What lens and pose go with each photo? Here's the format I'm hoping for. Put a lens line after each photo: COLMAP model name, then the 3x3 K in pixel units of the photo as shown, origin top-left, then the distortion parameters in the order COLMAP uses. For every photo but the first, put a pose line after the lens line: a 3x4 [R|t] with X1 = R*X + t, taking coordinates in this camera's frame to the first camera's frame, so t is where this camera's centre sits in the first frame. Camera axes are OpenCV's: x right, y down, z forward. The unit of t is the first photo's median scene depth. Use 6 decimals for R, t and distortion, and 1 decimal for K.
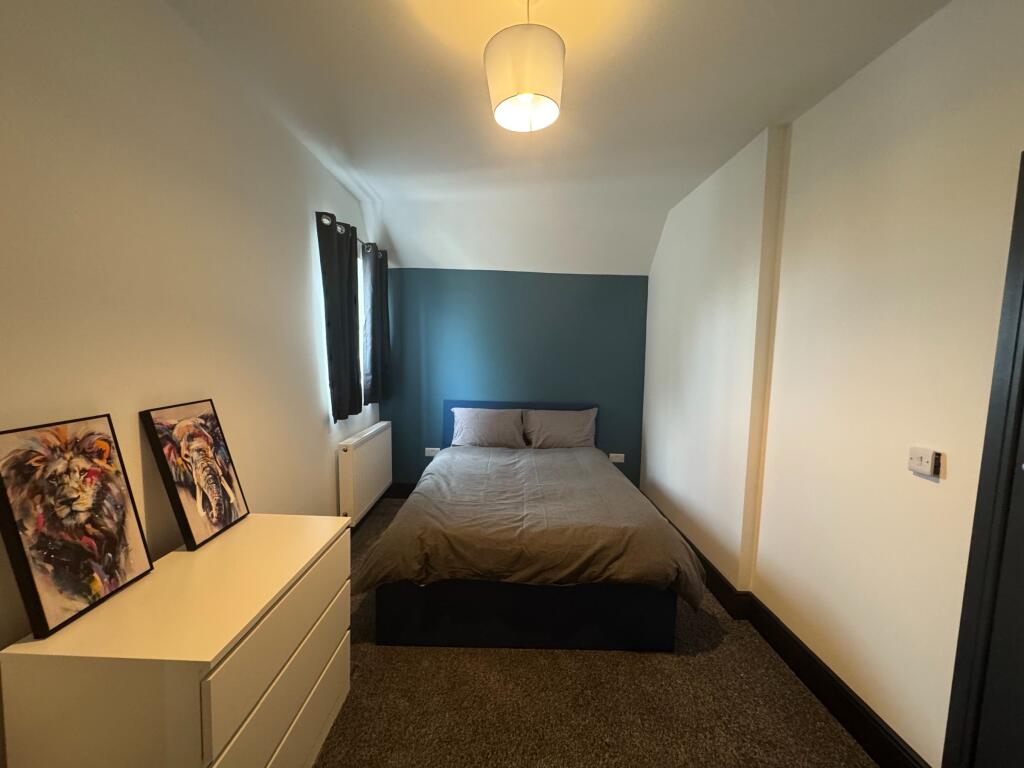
lens RADIAL K [[408.1, 0, 511.4], [0, 408.1, 389.4], [0, 0, 1]] dist [-0.000280, 0.000630]
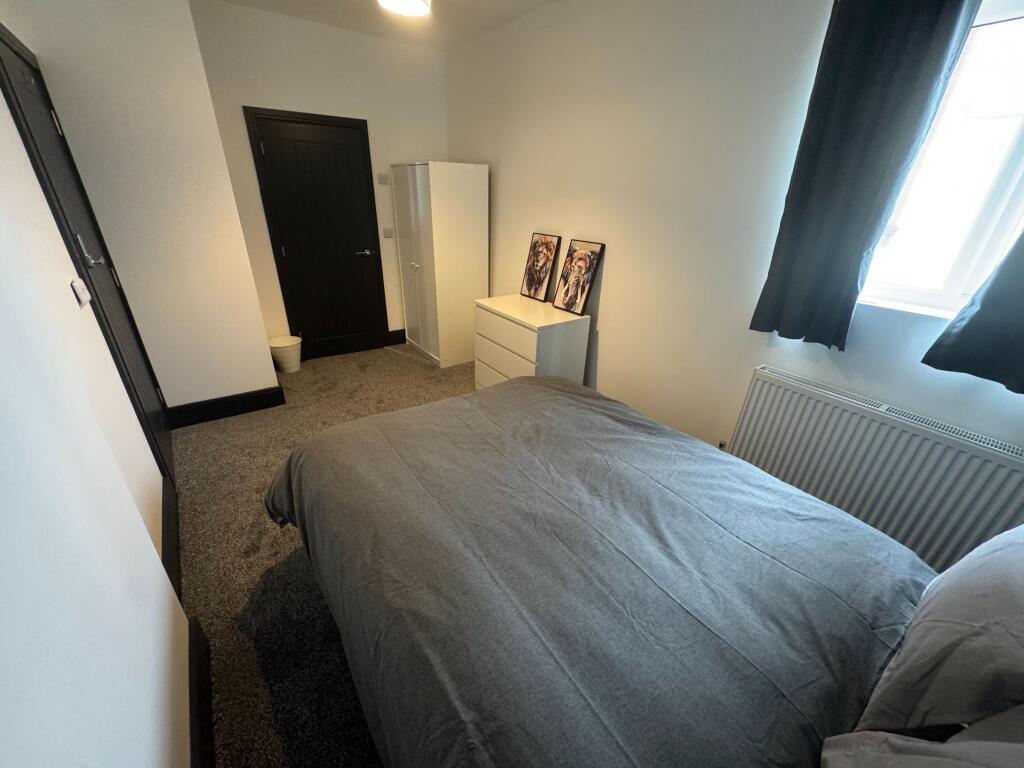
lens RADIAL K [[408.1, 0, 510.2], [0, 408.1, 386.3], [0, 0, 1]] dist [-0.000280, 0.000630]
pose [[-0.814456, 0.201220, -0.544217, 0.854917], [-0.106451, 0.870201, 0.481060, -0.328228], [0.570377, 0.449735, -0.687320, 3.116620]]
